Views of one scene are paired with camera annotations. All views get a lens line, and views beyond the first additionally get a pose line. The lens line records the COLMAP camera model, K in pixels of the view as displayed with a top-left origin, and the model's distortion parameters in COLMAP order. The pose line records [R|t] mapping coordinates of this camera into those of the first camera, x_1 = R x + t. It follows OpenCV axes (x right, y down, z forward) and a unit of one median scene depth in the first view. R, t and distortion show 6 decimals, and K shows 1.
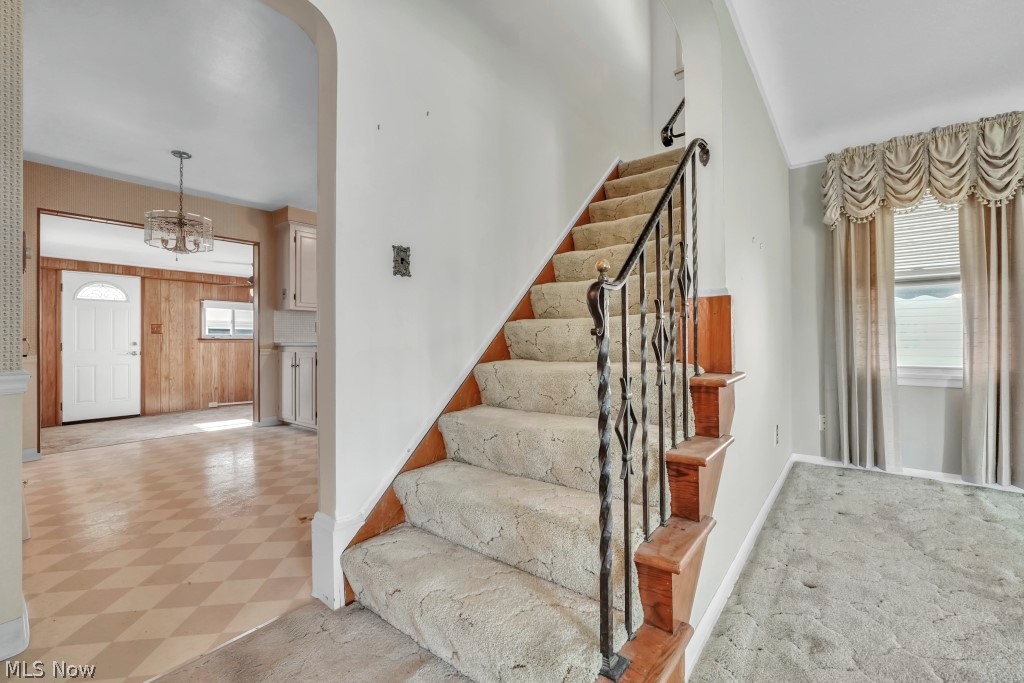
lens RADIAL K [[437.3, 0, 515.0], [0, 437.3, 336.5], [0, 0, 1]] dist [-0.014163, 0.003007]
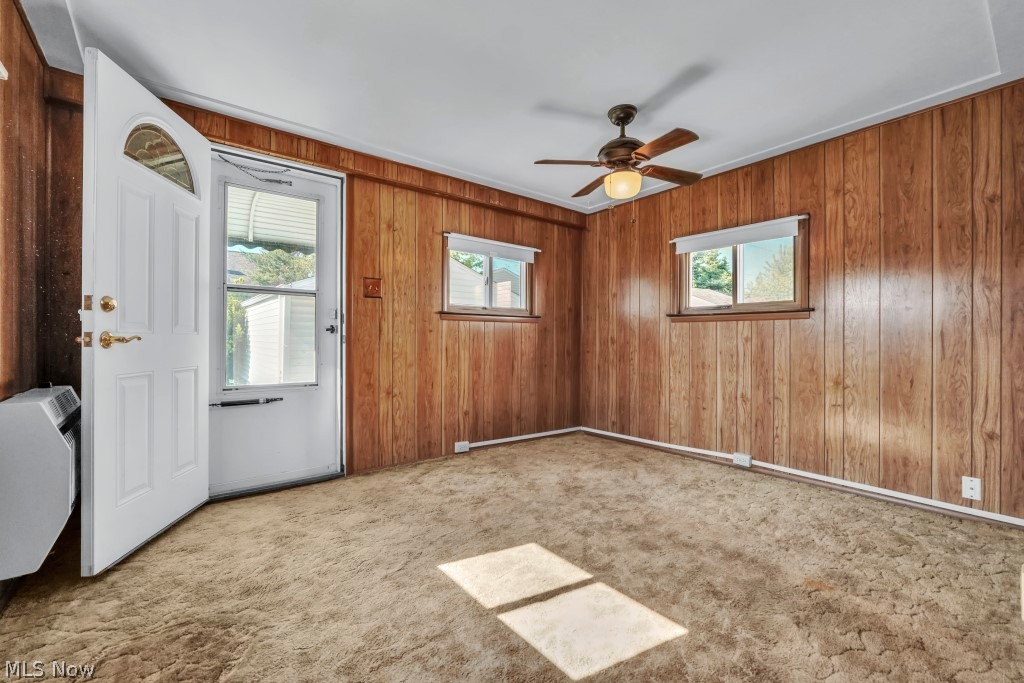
lens RADIAL K [[437.3, 0, 506.0], [0, 437.3, 334.8], [0, 0, 1]] dist [-0.014163, 0.003007]
pose [[0.972024, 0.010069, -0.234664, -1.165390], [-0.009017, 0.999944, 0.005558, 0.059096], [0.234707, -0.003286, 0.972061, 1.166320]]
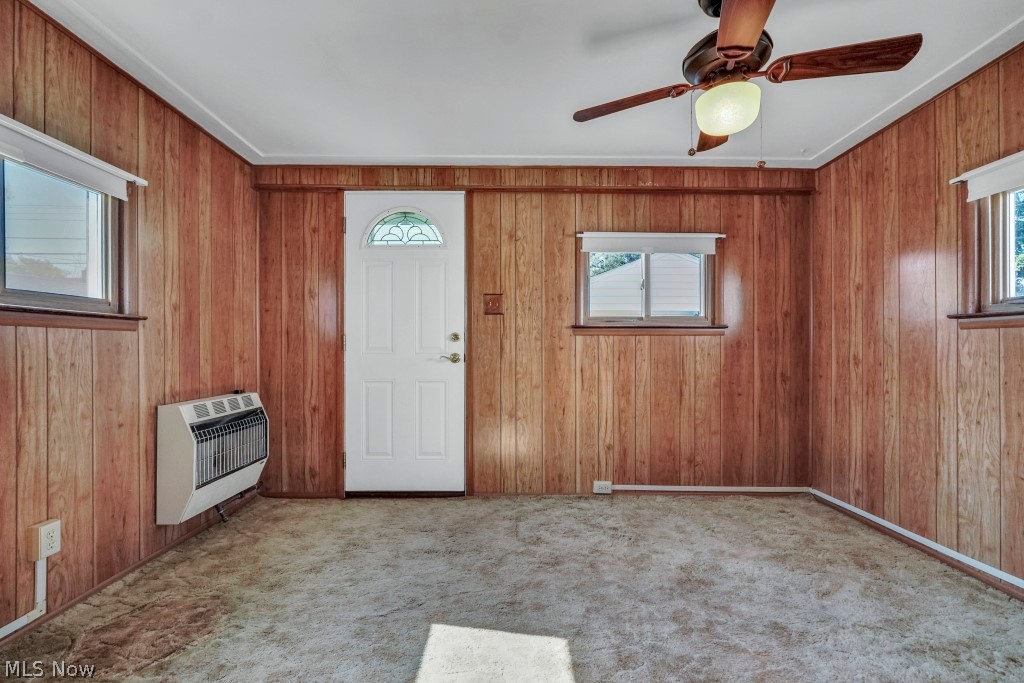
lens RADIAL K [[437.3, 0, 512.8], [0, 437.3, 349.3], [0, 0, 1]] dist [-0.014163, 0.003007]
pose [[0.619188, 0.005464, -0.785224, -0.931725], [0.003521, 0.999946, 0.009734, 0.050147], [0.785235, -0.008792, 0.619135, 1.491202]]
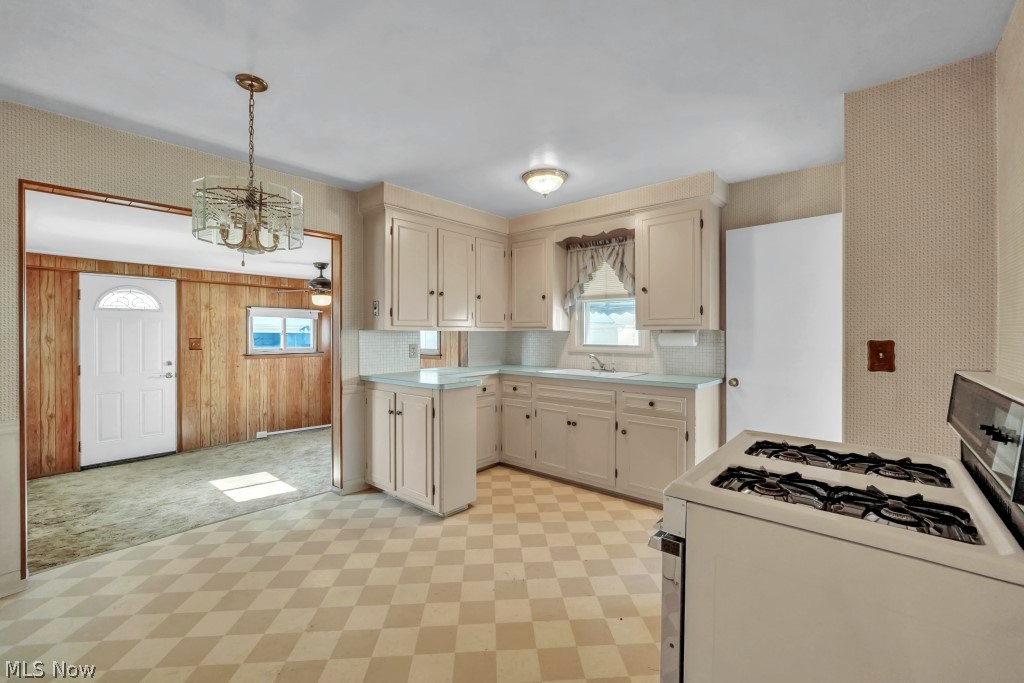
lens RADIAL K [[437.3, 0, 518.4], [0, 437.3, 332.6], [0, 0, 1]] dist [-0.014163, 0.003007]
pose [[0.999255, 0.002575, -0.038503, -0.393814], [-0.002370, 0.999983, 0.005364, -0.090024], [0.038516, -0.005268, 0.999244, 0.436161]]
